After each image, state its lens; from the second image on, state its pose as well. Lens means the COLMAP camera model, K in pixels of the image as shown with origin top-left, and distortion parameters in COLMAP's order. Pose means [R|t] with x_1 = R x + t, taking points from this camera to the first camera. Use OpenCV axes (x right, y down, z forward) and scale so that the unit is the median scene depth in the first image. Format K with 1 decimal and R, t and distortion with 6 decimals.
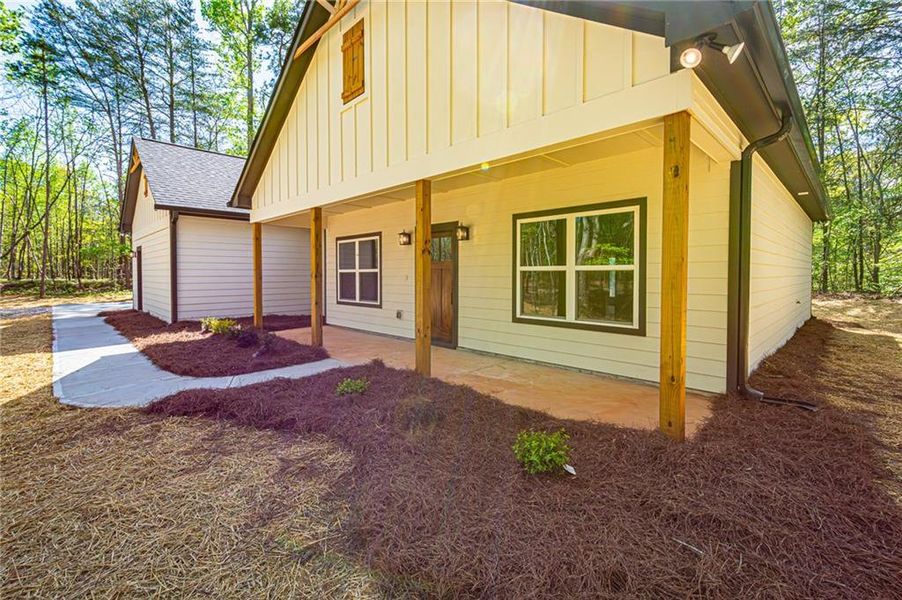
lens RADIAL K [[397.6, 0, 455.0], [0, 397.6, 284.5], [0, 0, 1]] dist [0.001066, 0.000063]
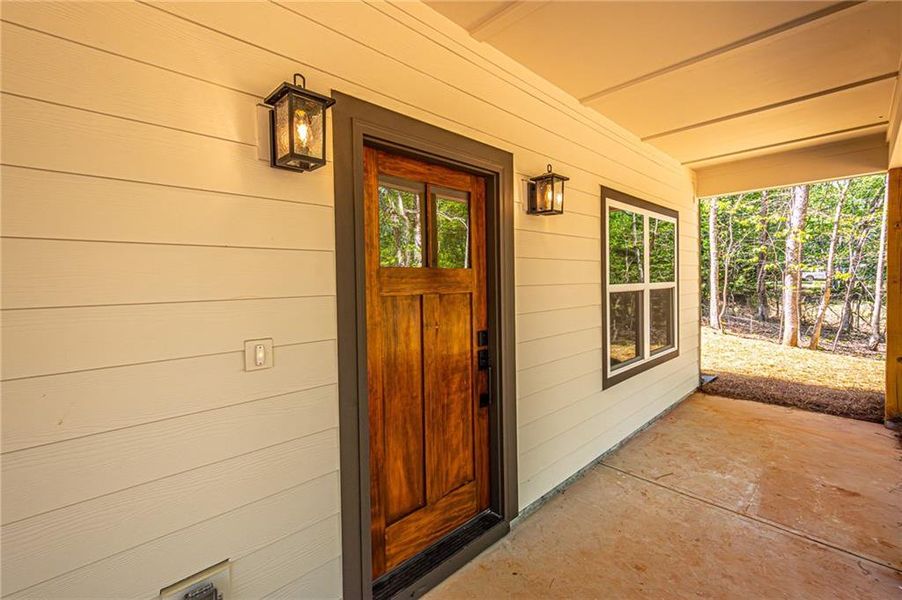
lens RADIAL K [[391.4, 0, 455.0], [0, 391.4, 291.3], [0, 0, 1]] dist [0.007206, 0.000306]
pose [[0.017438, -0.030304, 0.999389, -0.270640], [0.042400, 0.998664, 0.029542, -0.042706], [-0.998949, 0.041859, 0.018699, 0.846747]]
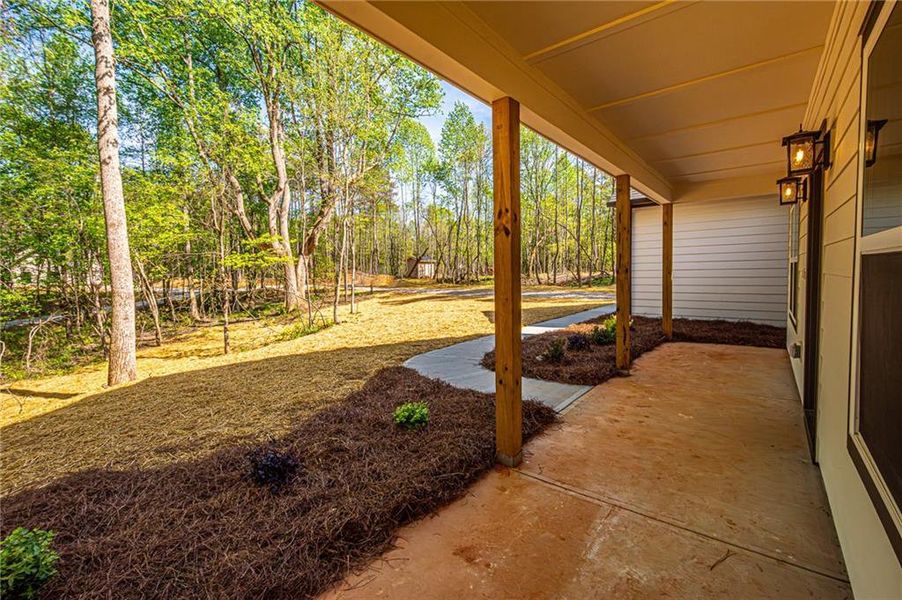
lens RADIAL K [[397.6, 0, 455.0], [0, 397.6, 284.5], [0, 0, 1]] dist [0.001066, 0.000063]
pose [[0.114662, 0.034104, -0.992819, 0.277241], [-0.005546, 0.999417, 0.033690, -0.014836], [0.993389, 0.001643, 0.114784, 0.501678]]
